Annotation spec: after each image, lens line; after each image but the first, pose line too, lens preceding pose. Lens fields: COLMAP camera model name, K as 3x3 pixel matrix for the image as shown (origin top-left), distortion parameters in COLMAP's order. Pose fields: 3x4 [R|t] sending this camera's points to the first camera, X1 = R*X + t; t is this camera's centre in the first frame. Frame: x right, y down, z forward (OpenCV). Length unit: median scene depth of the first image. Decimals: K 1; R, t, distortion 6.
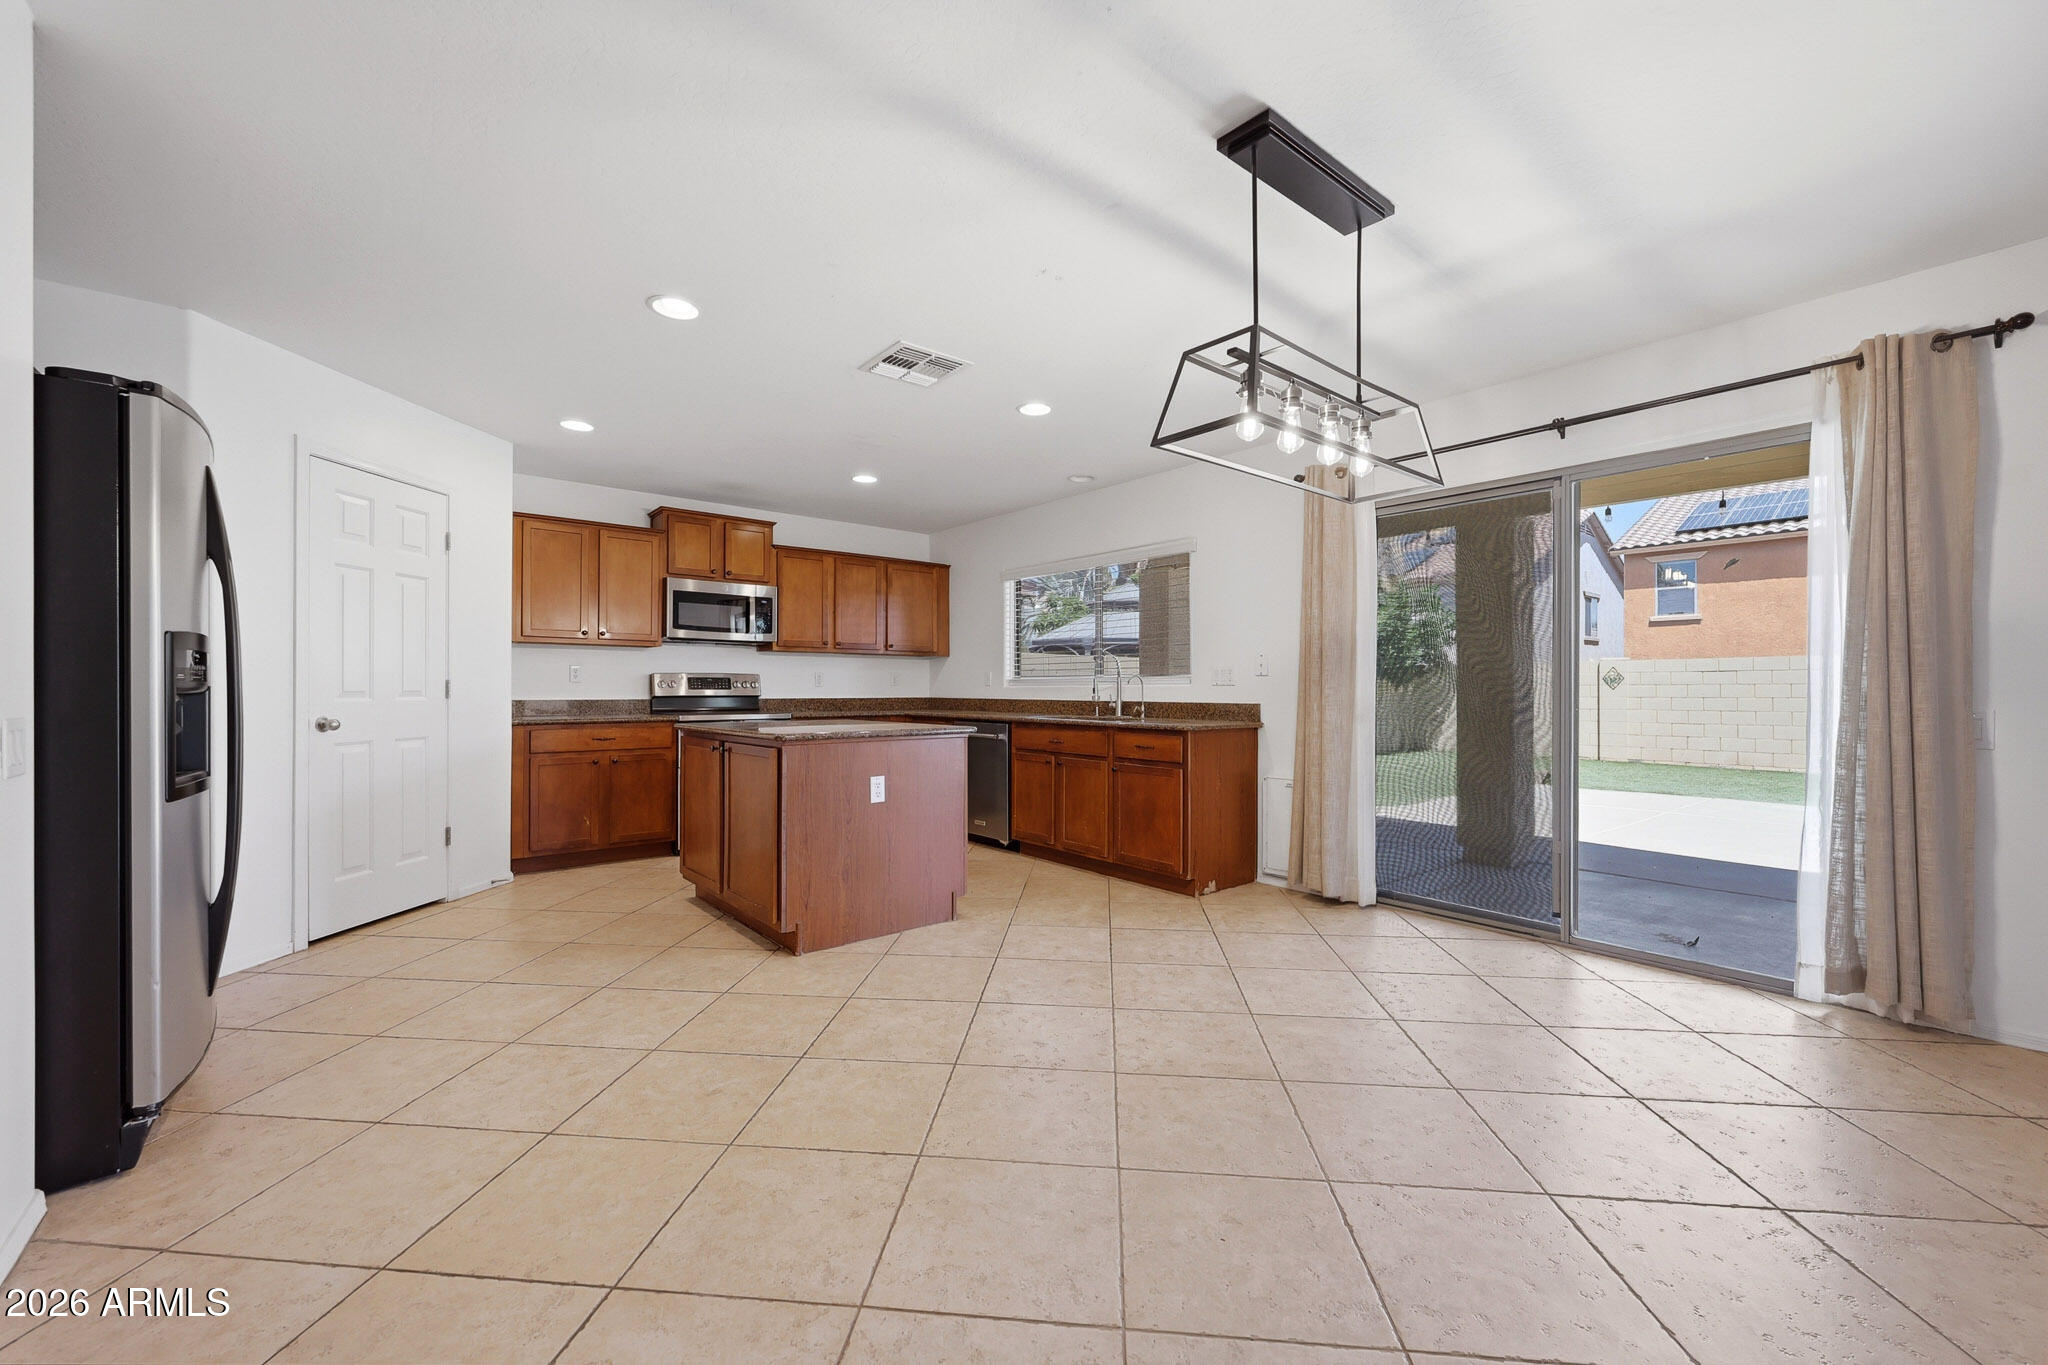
lens RADIAL K [[809.3, 0, 1024.0], [0, 809.3, 682.5], [0, 0, 1]] dist [-0.002330, -0.000082]
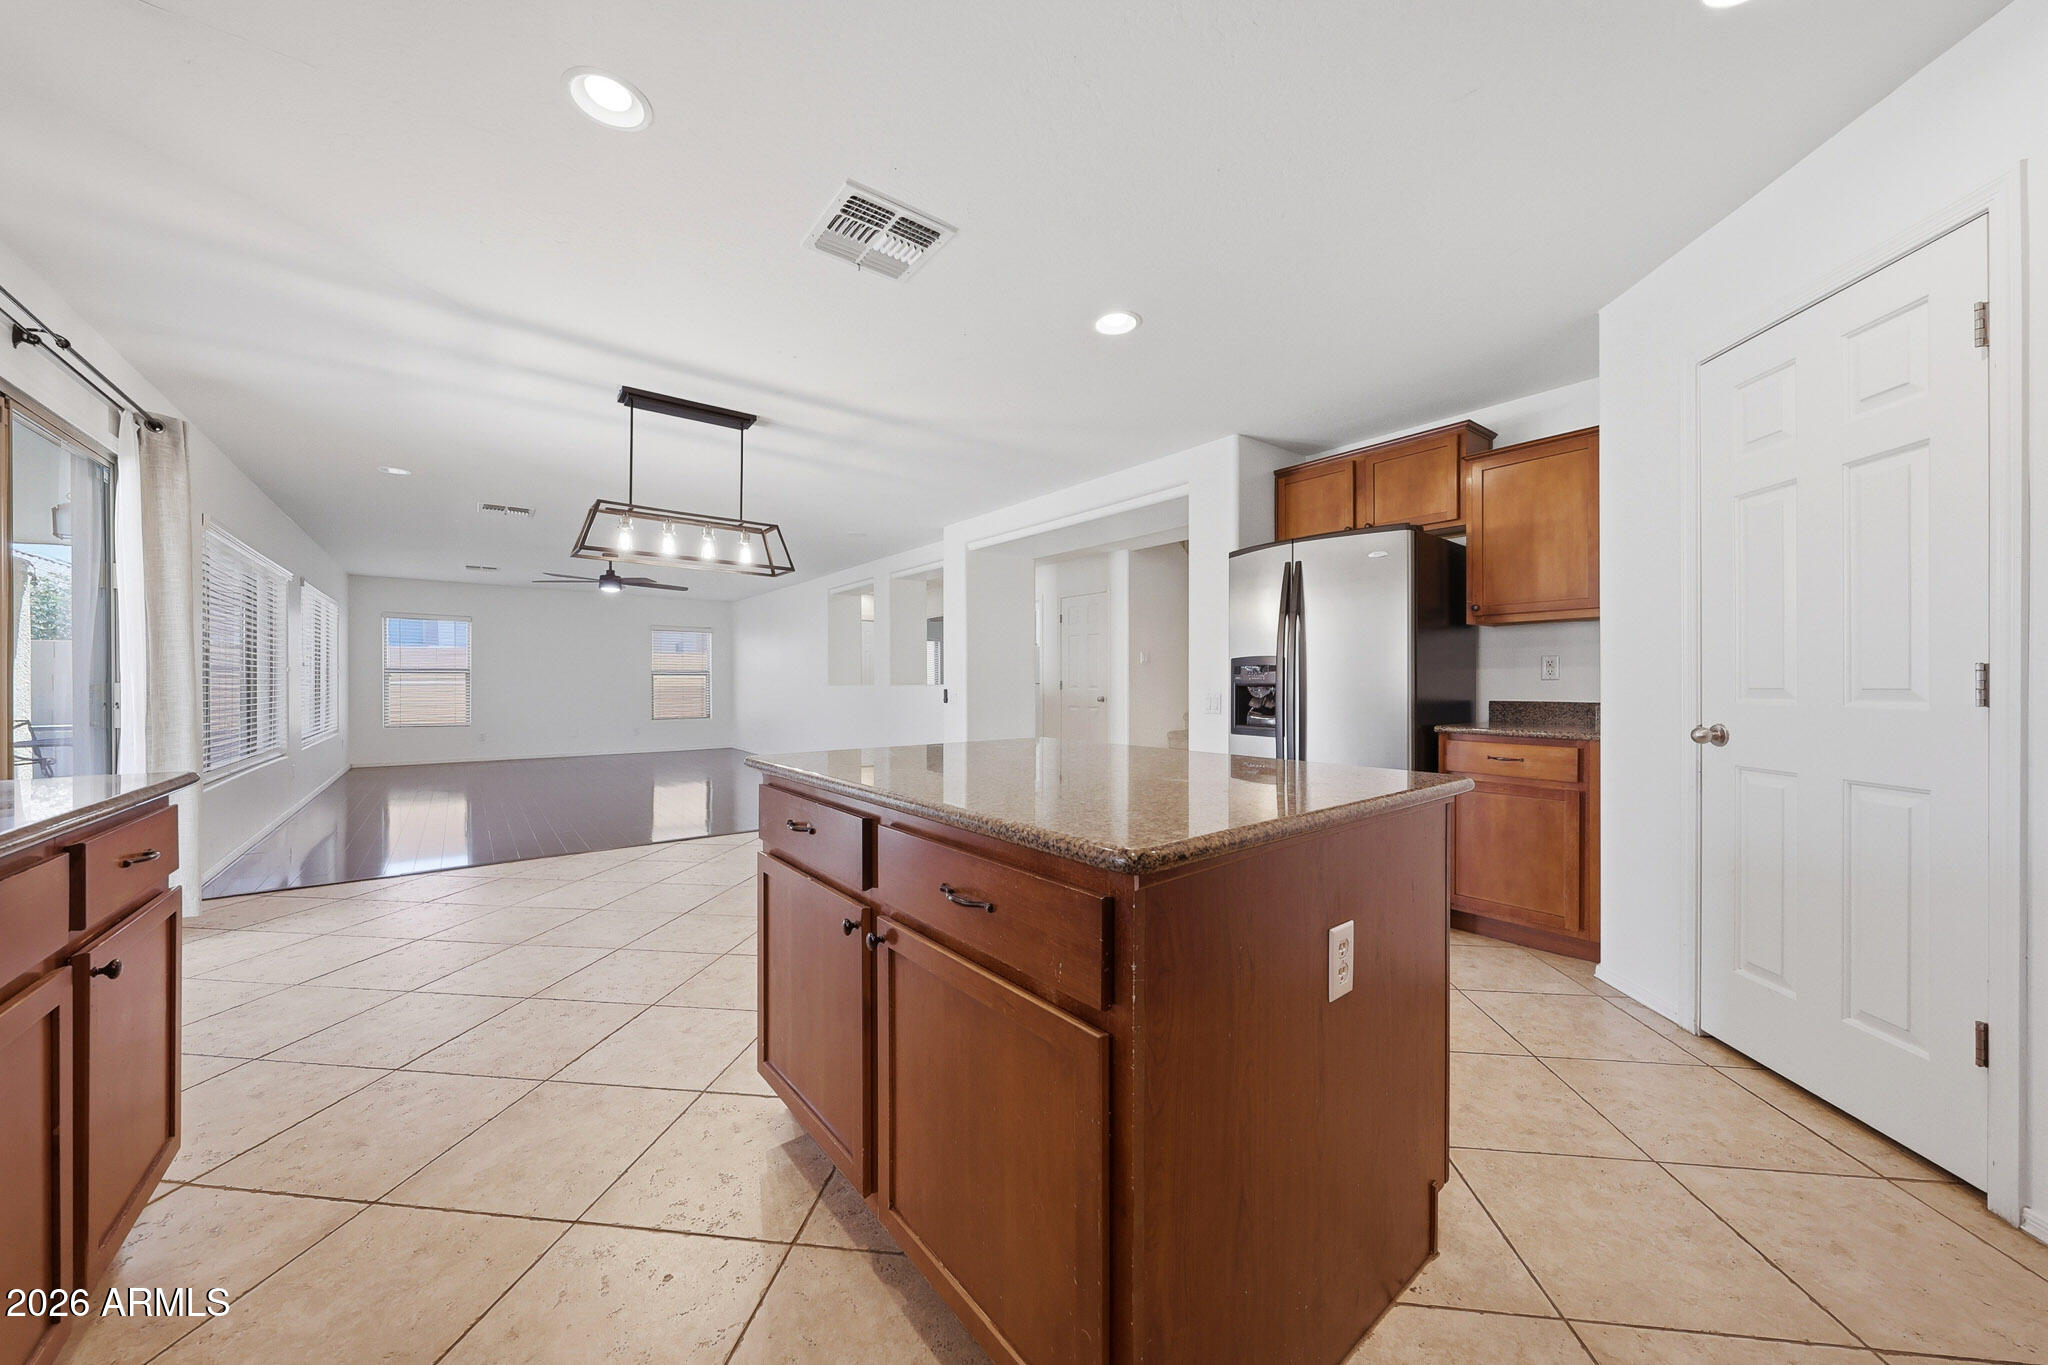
lens RADIAL K [[715.1, 0, 1024.0], [0, 715.1, 682.5], [0, 0, 1]] dist [-0.000425, -0.000201]
pose [[-0.999889, -0.000085, 0.014874, -0.182801], [-0.000243, 0.999944, -0.010584, 0.008569], [-0.014872, -0.010586, -0.999833, 1.082988]]
